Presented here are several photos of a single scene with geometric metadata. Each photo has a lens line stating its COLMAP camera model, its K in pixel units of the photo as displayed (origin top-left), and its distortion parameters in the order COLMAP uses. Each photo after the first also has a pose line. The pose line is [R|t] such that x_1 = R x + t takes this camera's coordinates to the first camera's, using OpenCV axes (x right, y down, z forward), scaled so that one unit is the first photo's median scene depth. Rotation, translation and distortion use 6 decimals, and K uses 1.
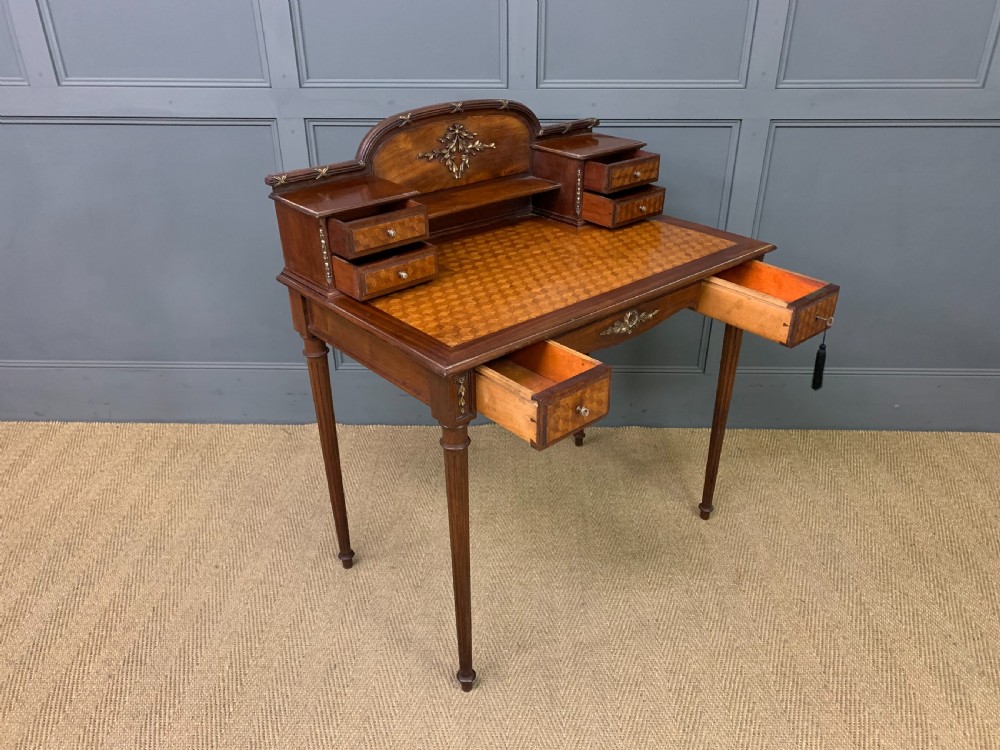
lens RADIAL K [[763.8, 0, 501.6], [0, 763.8, 386.5], [0, 0, 1]] dist [0.022665, -0.007237]
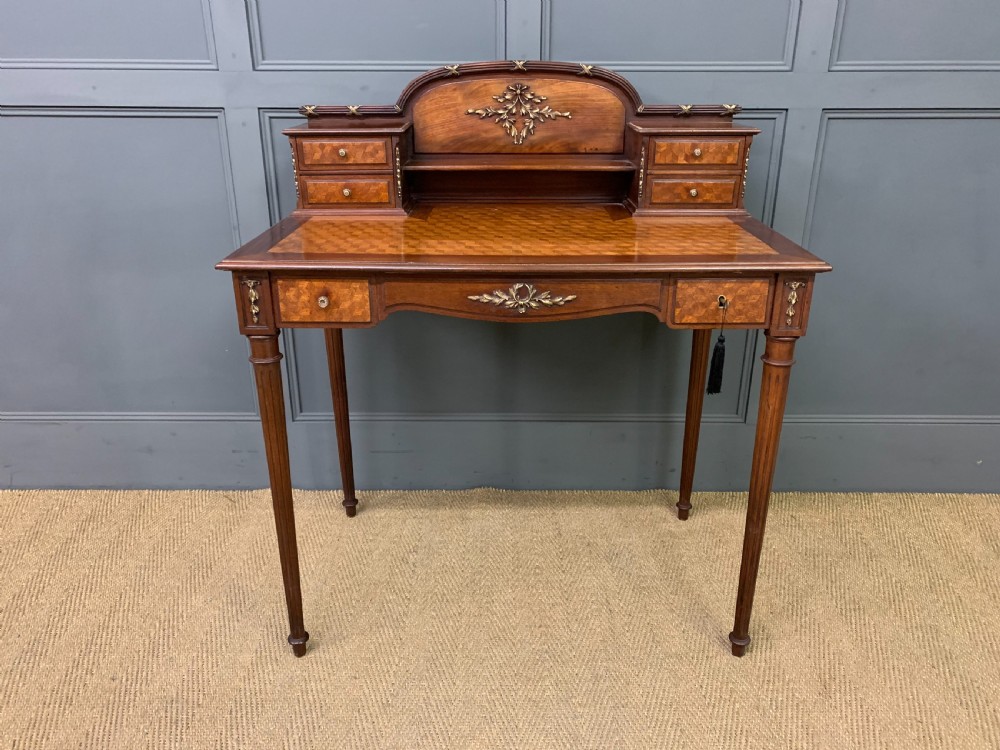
lens RADIAL K [[764.3, 0, 498.3], [0, 764.3, 374.8], [0, 0, 1]] dist [0.020592, -0.004618]
pose [[0.999855, -0.003535, 0.016675, -0.015835], [0.005595, 0.992119, -0.125177, 0.042278], [-0.016101, 0.125252, 0.991994, 0.235455]]
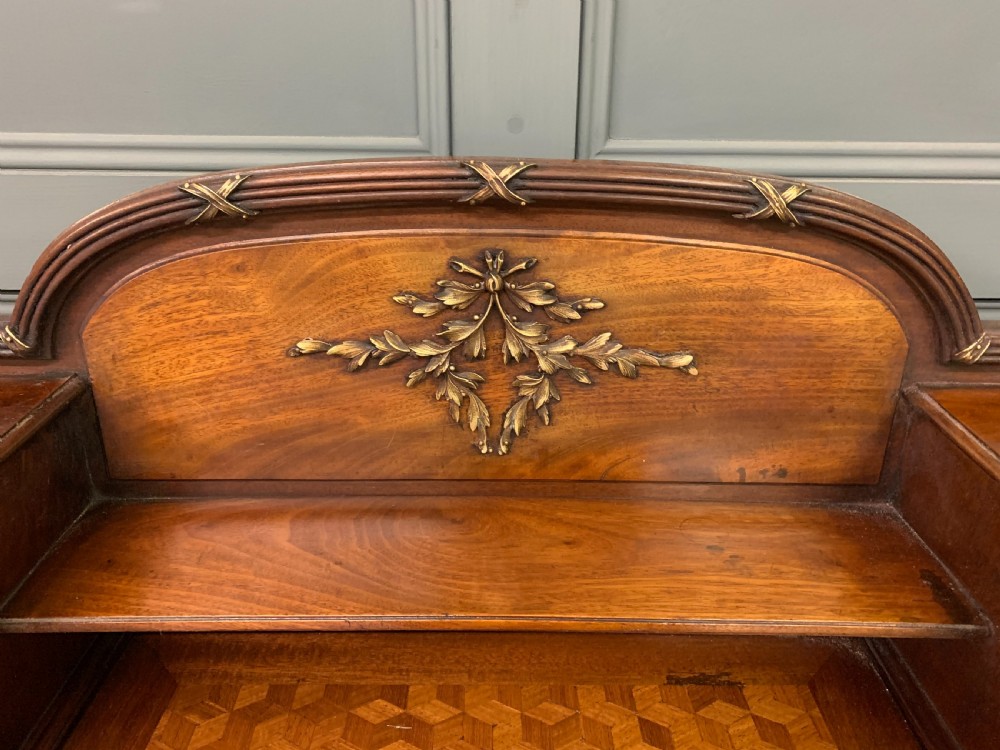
lens RADIAL K [[801.1, 0, 502.5], [0, 801.1, 371.4], [0, 0, 1]] dist [0.022774, -0.008219]
pose [[0.999461, -0.001129, 0.032819, 0.016691], [0.004242, 0.995475, -0.094926, -0.326828], [-0.032564, 0.095014, 0.994943, 0.815963]]
